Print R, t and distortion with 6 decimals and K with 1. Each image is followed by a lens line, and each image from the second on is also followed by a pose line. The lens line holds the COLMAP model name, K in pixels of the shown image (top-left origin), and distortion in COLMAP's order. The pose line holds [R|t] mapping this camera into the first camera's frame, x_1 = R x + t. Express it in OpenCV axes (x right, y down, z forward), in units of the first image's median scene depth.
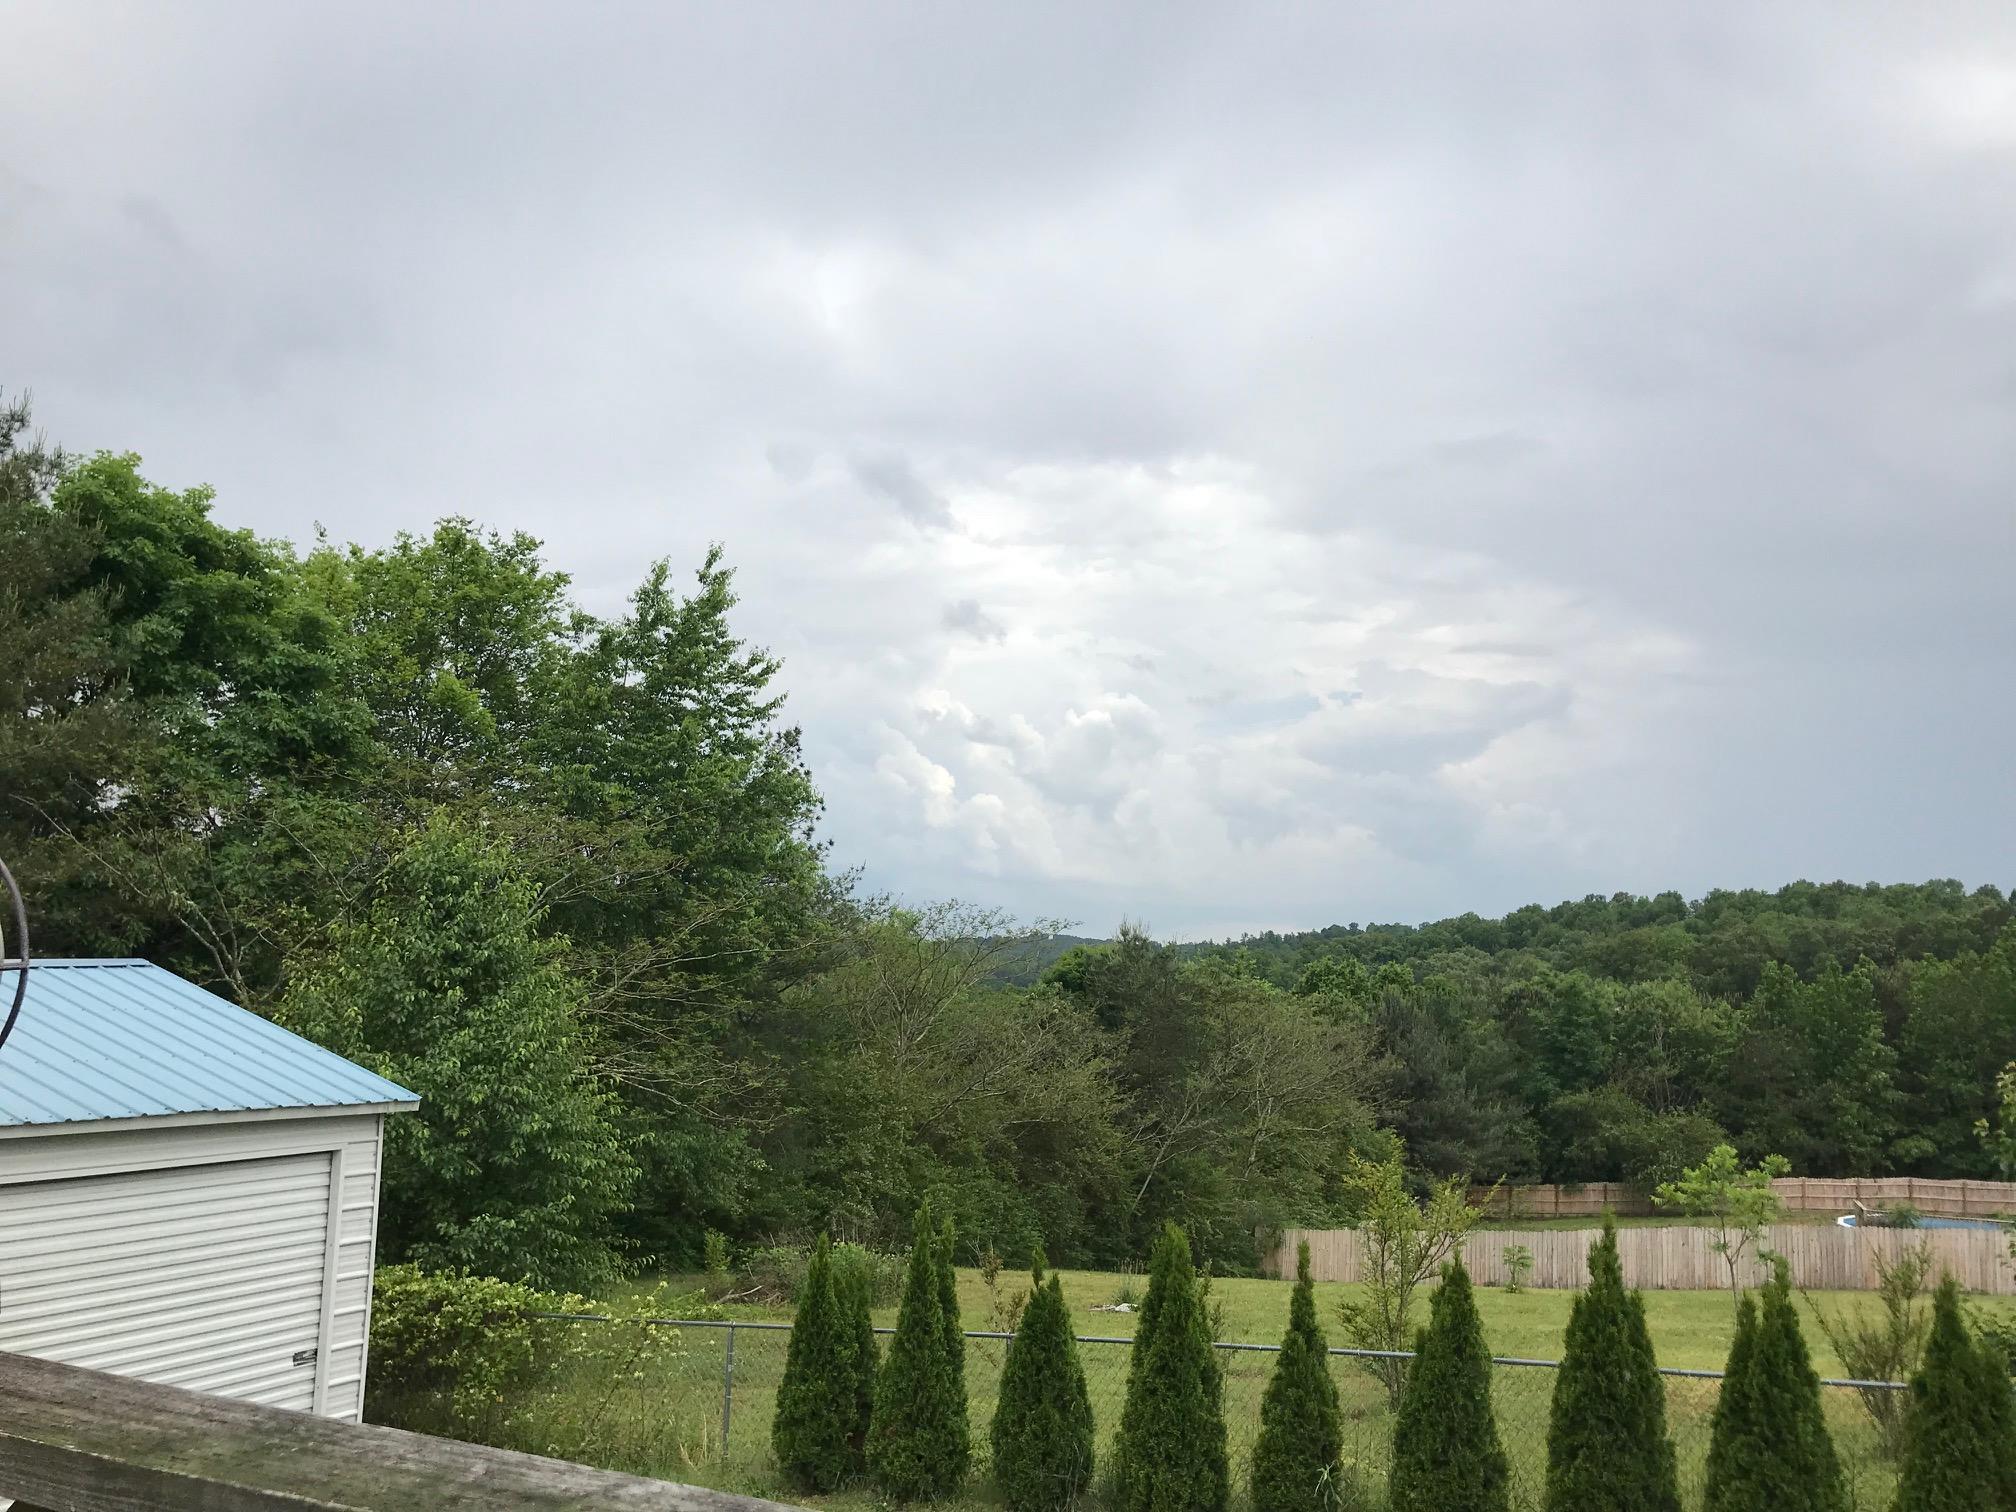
lens RADIAL K [[1628.1, 0, 1034.0], [0, 1628.1, 763.4], [0, 0, 1]] dist [0.061213, -0.108888]
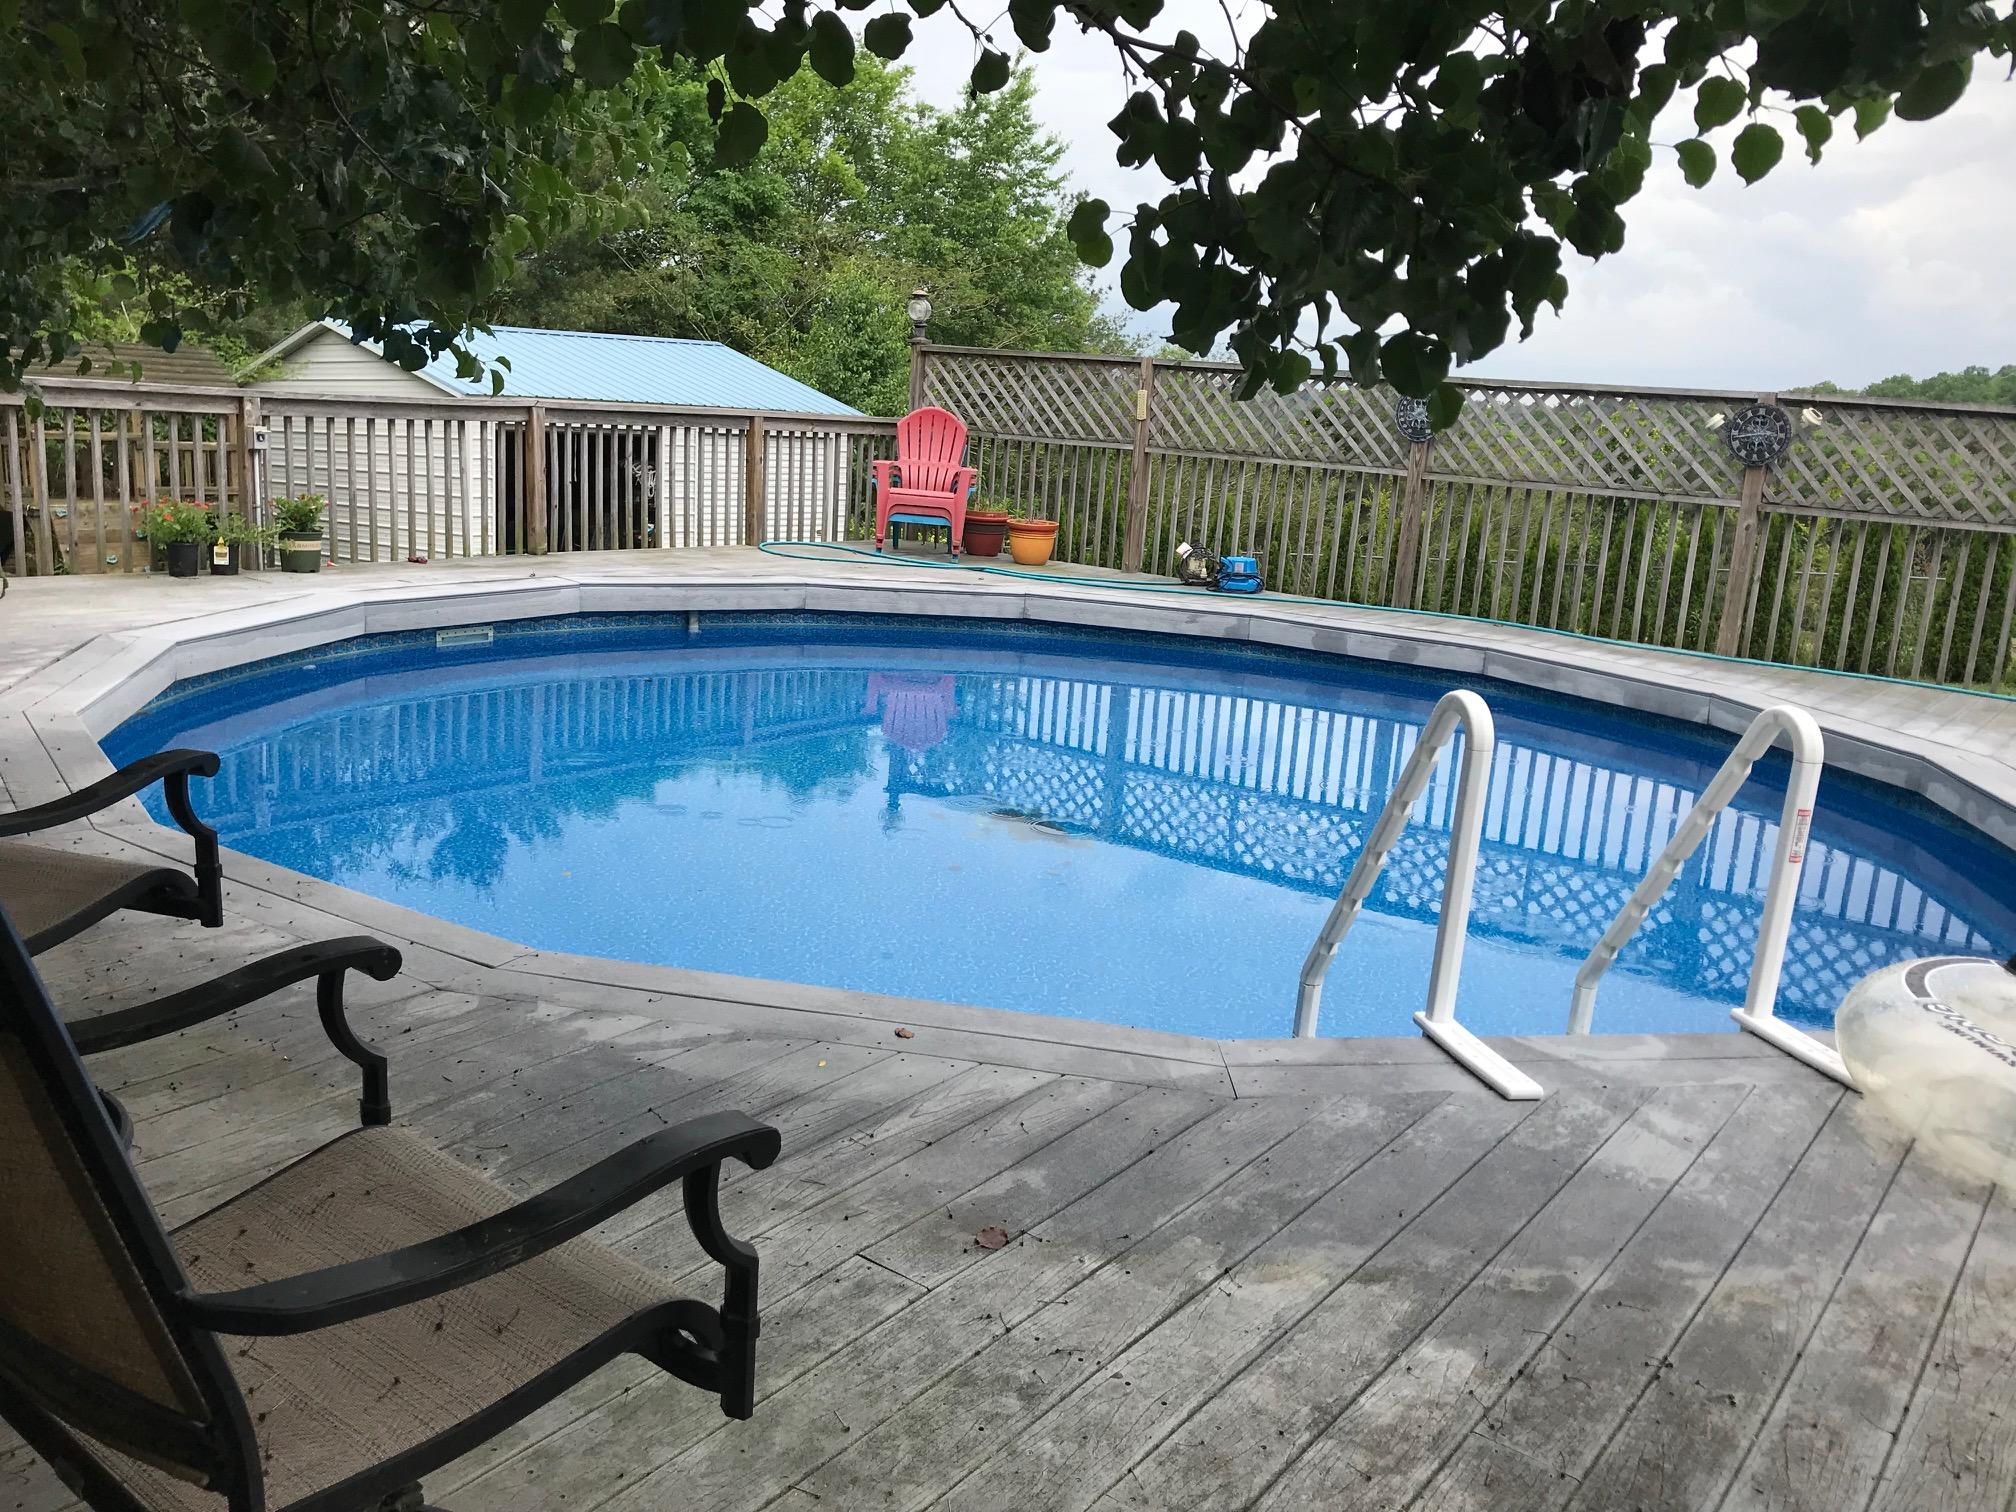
lens RADIAL K [[1628.1, 0, 1034.0], [0, 1628.1, 763.4], [0, 0, 1]] dist [0.061213, -0.108888]
pose [[0.981640, 0.082438, -0.172008, 0.101608], [-0.021514, 0.943880, 0.329588, -0.029913], [0.189525, -0.319836, 0.928324, -0.468998]]
